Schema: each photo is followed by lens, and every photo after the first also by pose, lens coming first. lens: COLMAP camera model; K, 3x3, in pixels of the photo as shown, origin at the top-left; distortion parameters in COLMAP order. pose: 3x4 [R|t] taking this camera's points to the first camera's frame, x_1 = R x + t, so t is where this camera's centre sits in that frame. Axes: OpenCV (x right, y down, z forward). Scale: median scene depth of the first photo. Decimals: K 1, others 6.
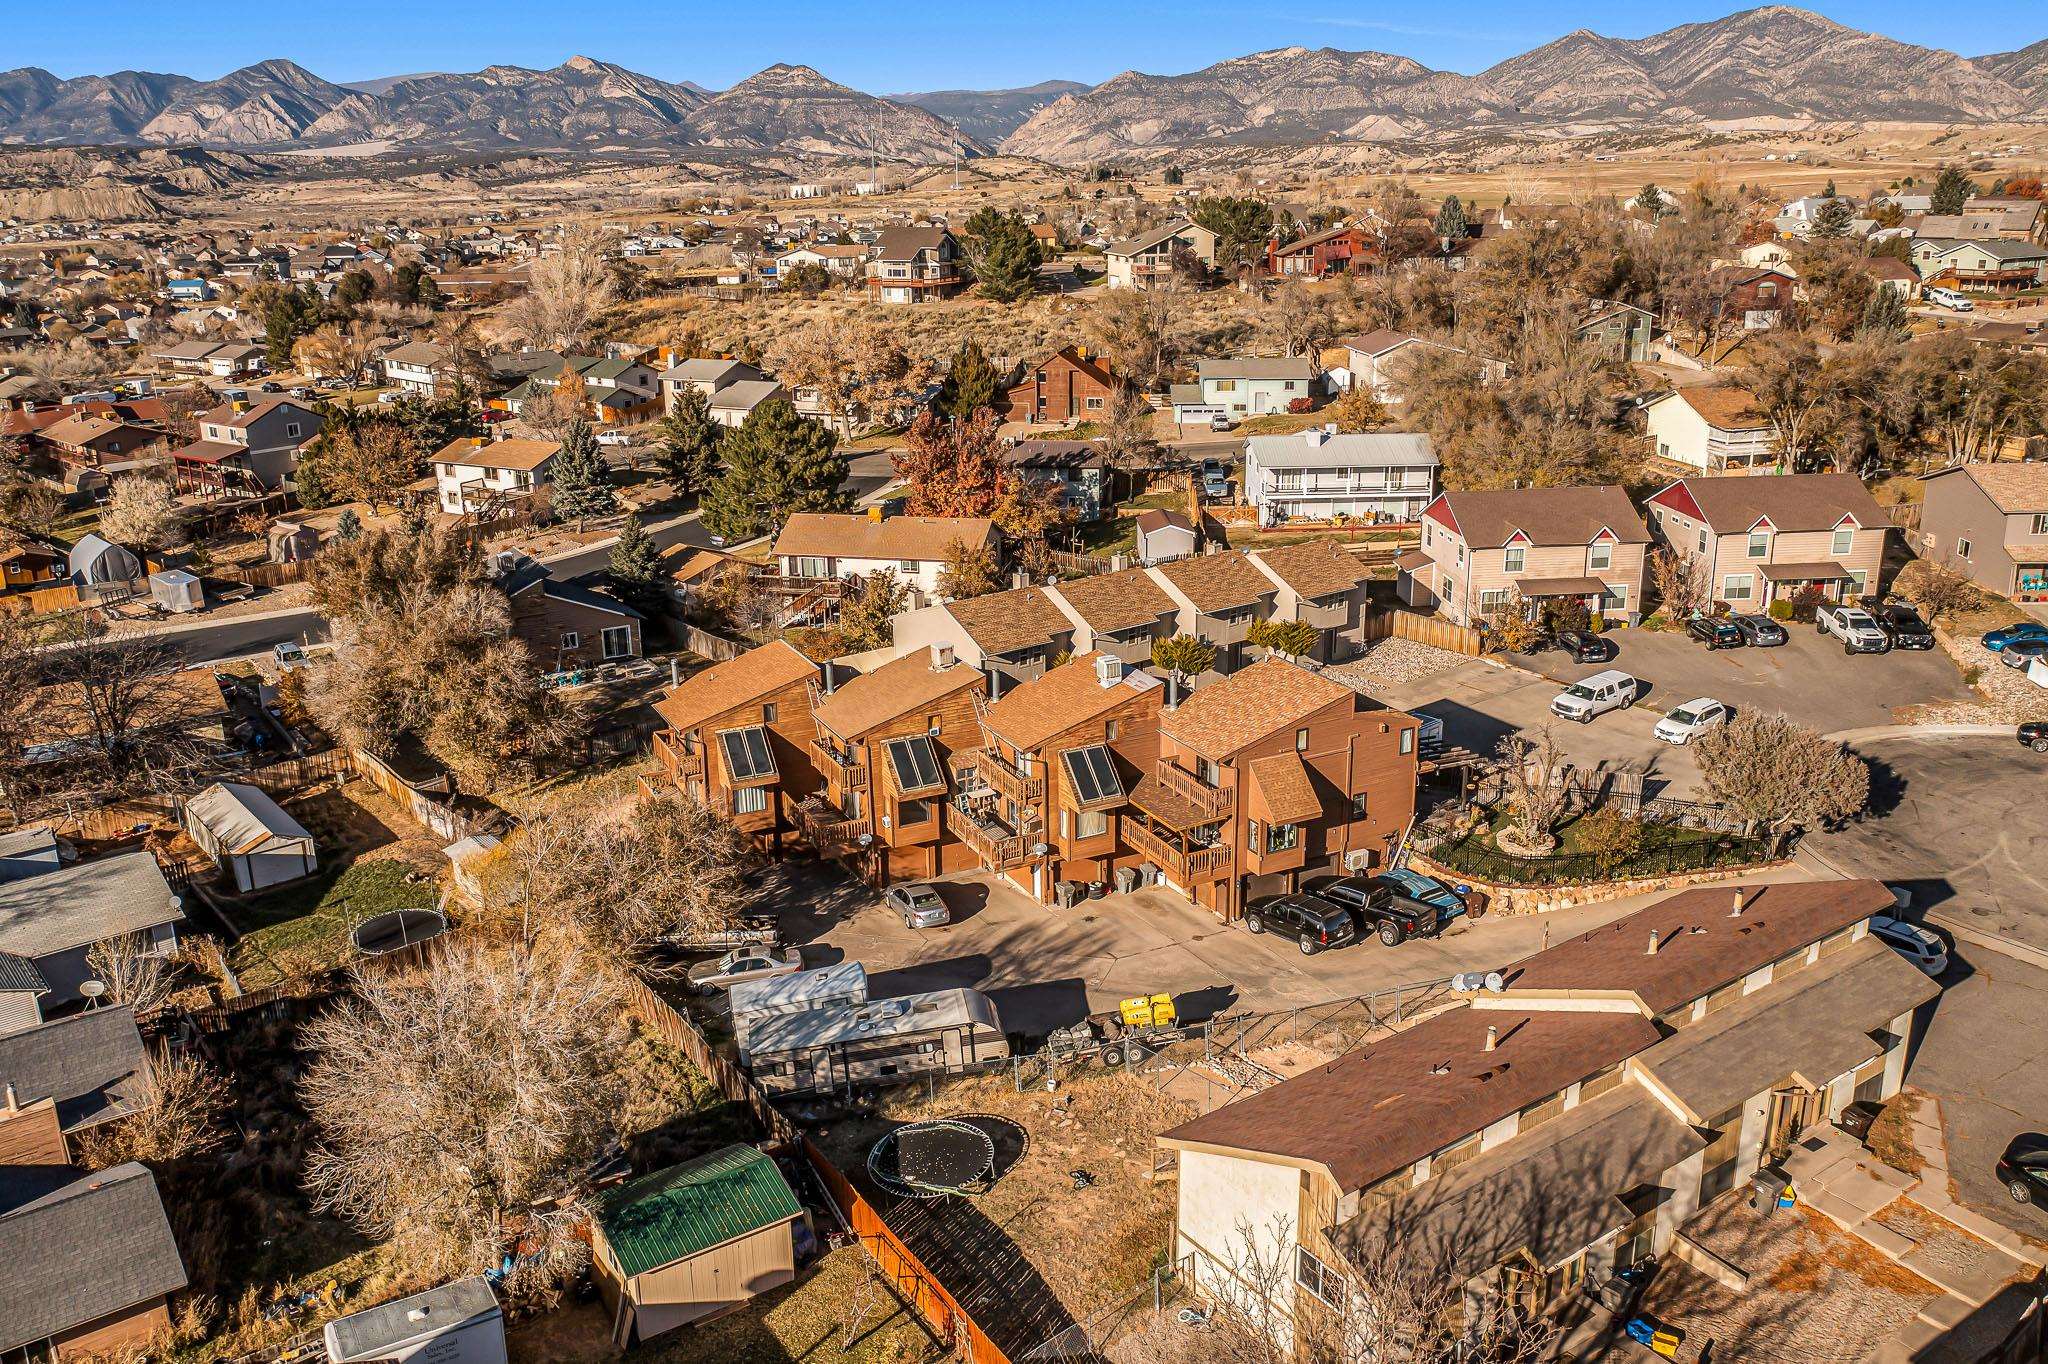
lens RADIAL K [[1642.6, 0, 1025.2], [0, 1642.6, 689.8], [0, 0, 1]] dist [-0.019915, 0.010830]
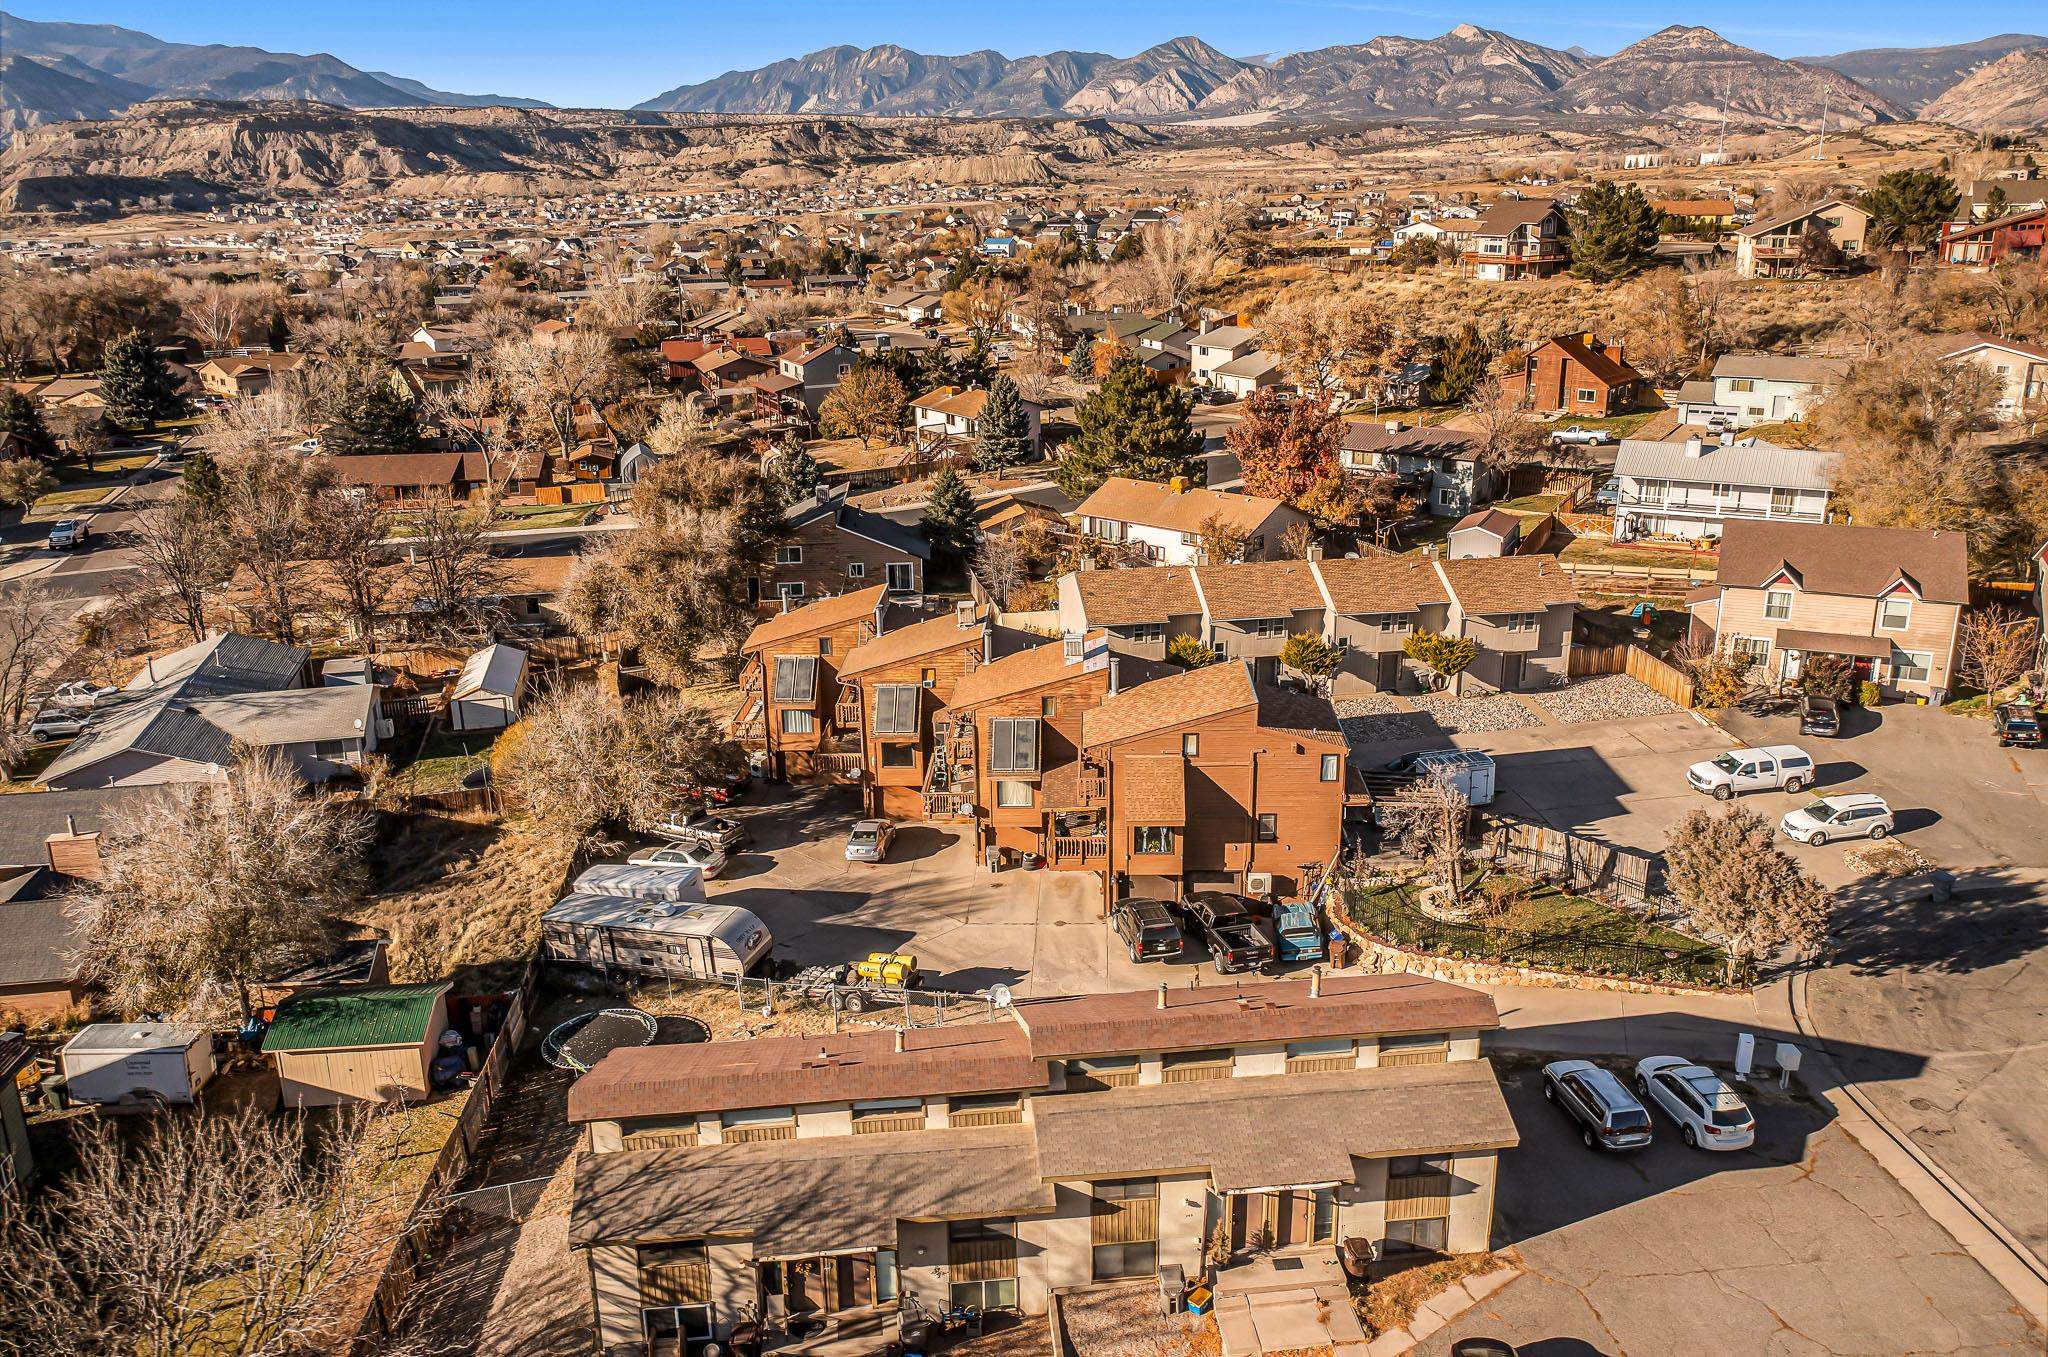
lens RADIAL K [[1642.6, 0, 1019.3], [0, 1642.6, 670.4], [0, 0, 1]] dist [-0.019915, 0.010830]
pose [[0.873145, 0.144632, -0.465509, 0.213935], [-0.141518, 0.989051, 0.041851, -0.015509], [0.466465, 0.029336, 0.884053, 0.044844]]
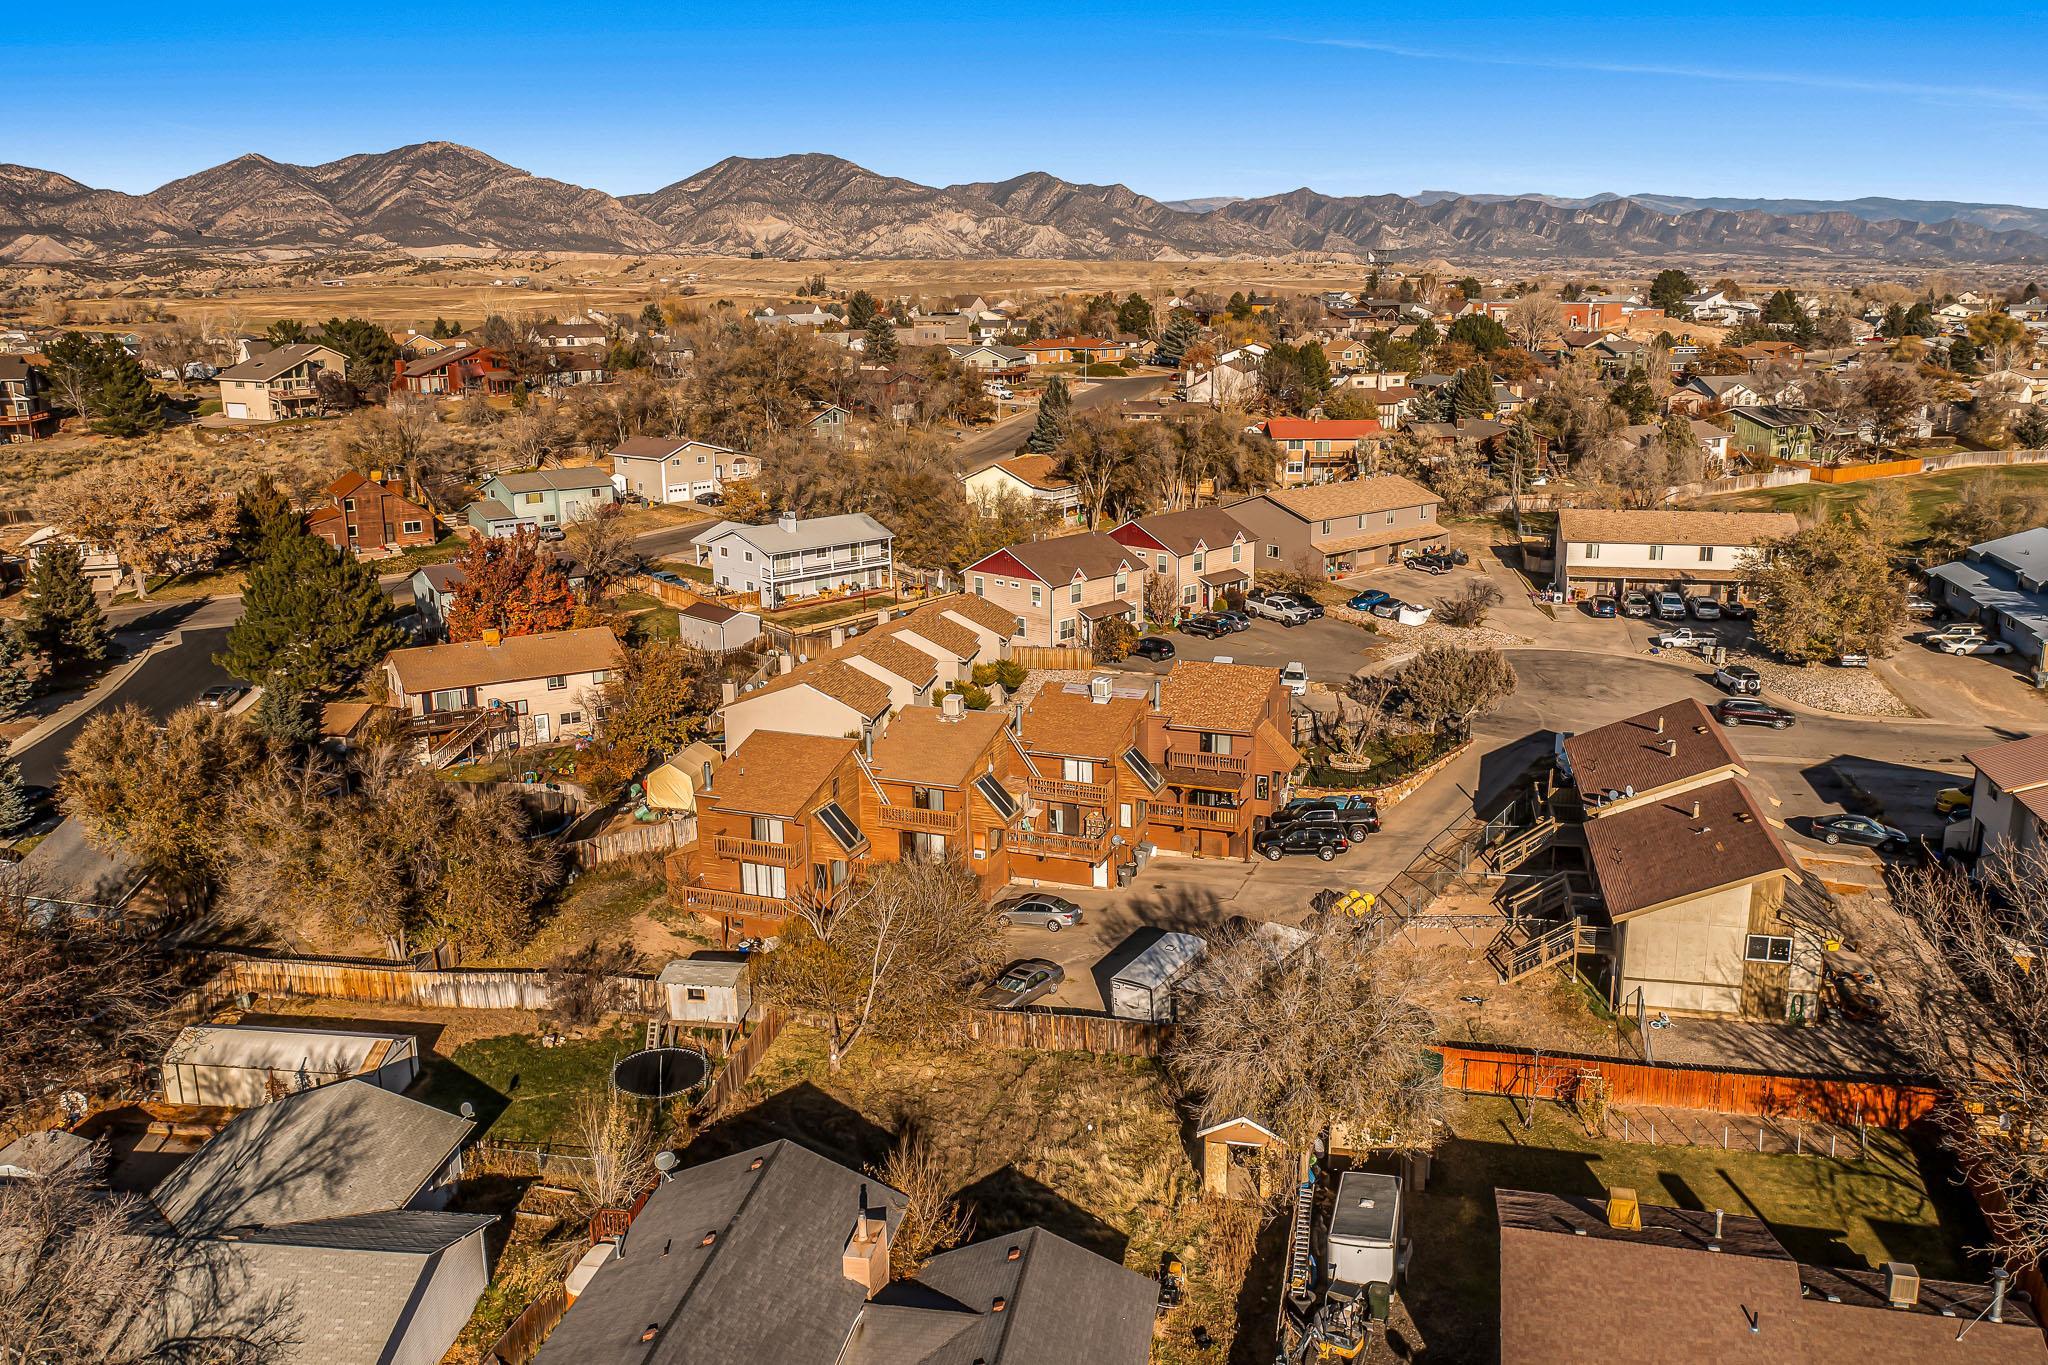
lens RADIAL K [[1642.6, 0, 1035.1], [0, 1642.6, 685.7], [0, 0, 1]] dist [-0.019915, 0.010830]
pose [[0.728172, -0.153971, 0.667876, -0.347898], [0.202473, 0.979275, 0.005008, -0.013477], [-0.654806, 0.131581, 0.744255, 0.054228]]
